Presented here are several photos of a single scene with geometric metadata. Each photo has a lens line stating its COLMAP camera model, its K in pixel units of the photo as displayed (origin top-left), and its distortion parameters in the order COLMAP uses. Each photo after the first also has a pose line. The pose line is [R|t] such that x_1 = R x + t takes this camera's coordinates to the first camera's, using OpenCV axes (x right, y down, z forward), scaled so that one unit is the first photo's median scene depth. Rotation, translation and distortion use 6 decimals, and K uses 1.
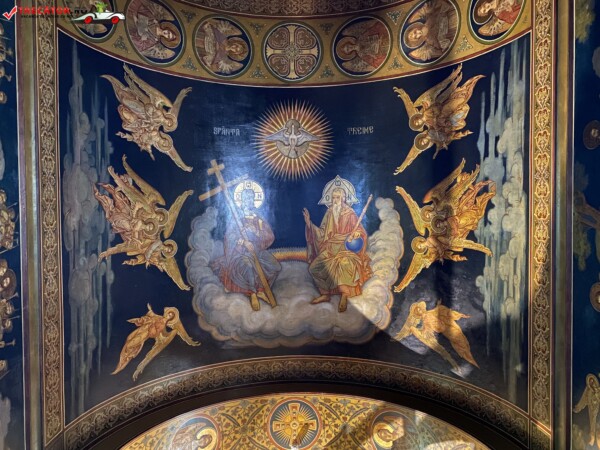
lens RADIAL K [[451.4, 0, 300.0], [0, 451.4, 225.0], [0, 0, 1]] dist [-0.008930, 0.002970]
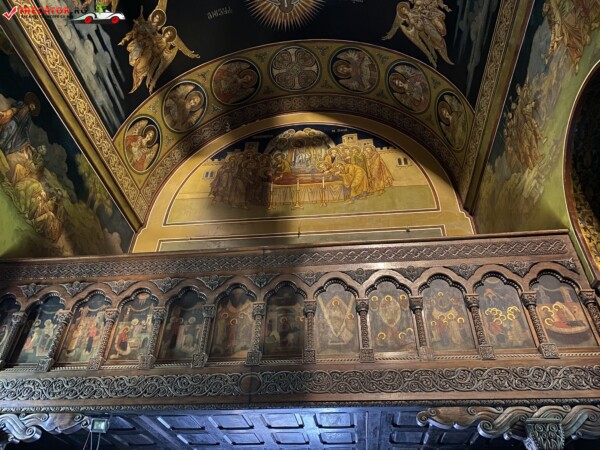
lens RADIAL K [[451.4, 0, 300.0], [0, 451.4, 225.0], [0, 0, 1]] dist [-0.008930, 0.002970]
pose [[-0.993979, 0.095027, 0.054551, -0.063044], [-0.100737, -0.596674, -0.796136, 0.333259], [-0.043106, -0.796837, 0.602654, -0.006785]]
